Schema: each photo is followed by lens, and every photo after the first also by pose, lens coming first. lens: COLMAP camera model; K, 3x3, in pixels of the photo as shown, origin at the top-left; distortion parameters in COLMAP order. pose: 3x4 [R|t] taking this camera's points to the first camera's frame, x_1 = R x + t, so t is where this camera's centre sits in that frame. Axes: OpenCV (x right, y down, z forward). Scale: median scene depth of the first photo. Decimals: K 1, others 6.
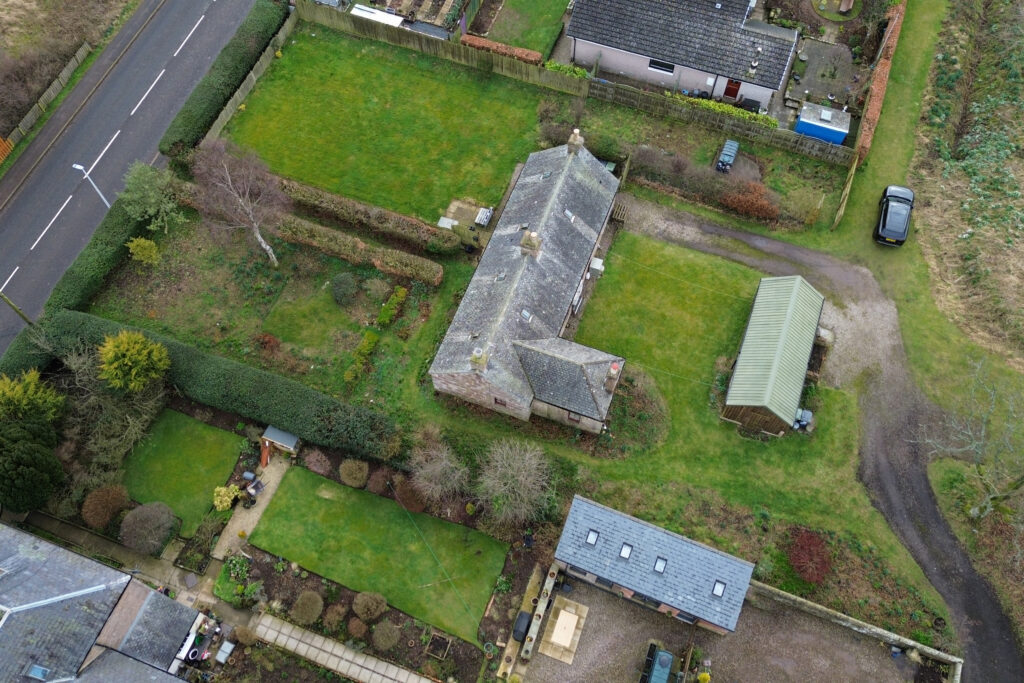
lens RADIAL K [[854.5, 0, 541.1], [0, 854.5, 337.9], [0, 0, 1]] dist [0.061945, -0.044302]
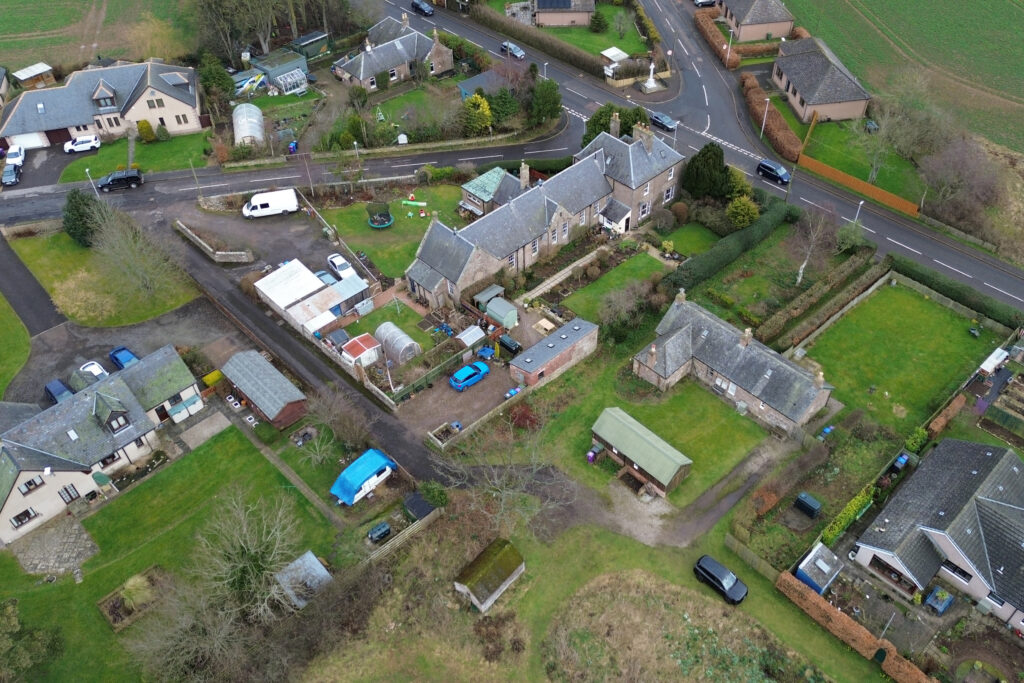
lens RADIAL K [[854.5, 0, 541.1], [0, 854.5, 337.9], [0, 0, 1]] dist [0.061945, -0.044302]
pose [[-0.419914, 0.644190, -0.639290, 1.140907], [-0.808381, 0.054712, 0.586112, -0.713637], [0.412544, 0.762906, 0.497777, 0.003105]]
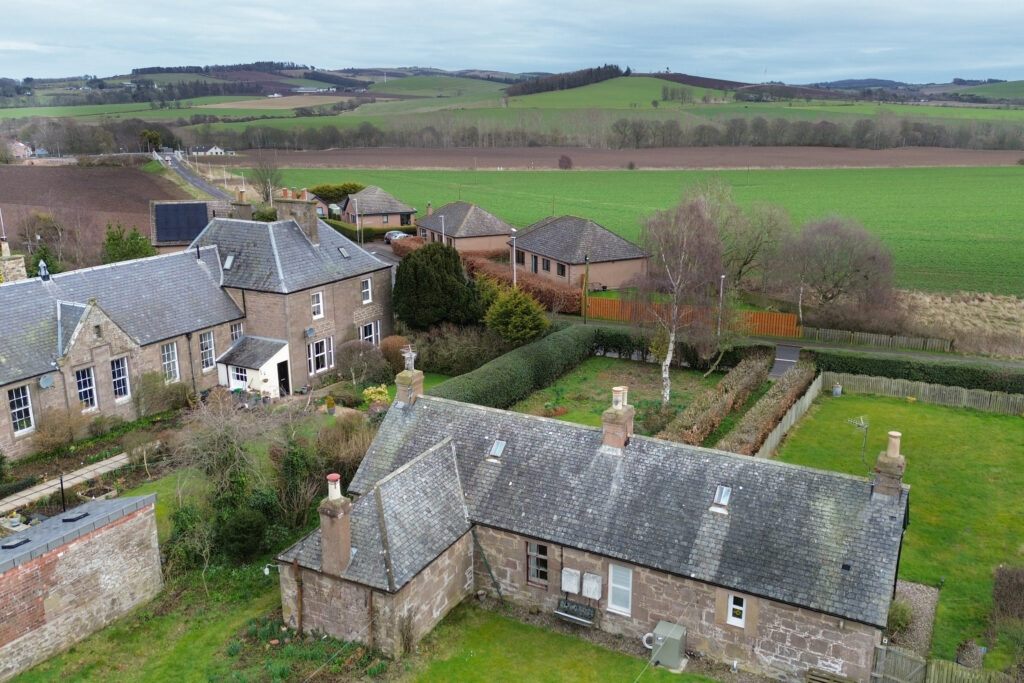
lens RADIAL K [[854.5, 0, 541.1], [0, 854.5, 337.9], [0, 0, 1]] dist [0.061945, -0.044302]
pose [[-0.102350, 0.262311, -0.959540, 0.469871], [-0.888231, 0.410180, 0.206875, -0.186268], [0.447850, 0.873467, 0.191011, 0.770898]]
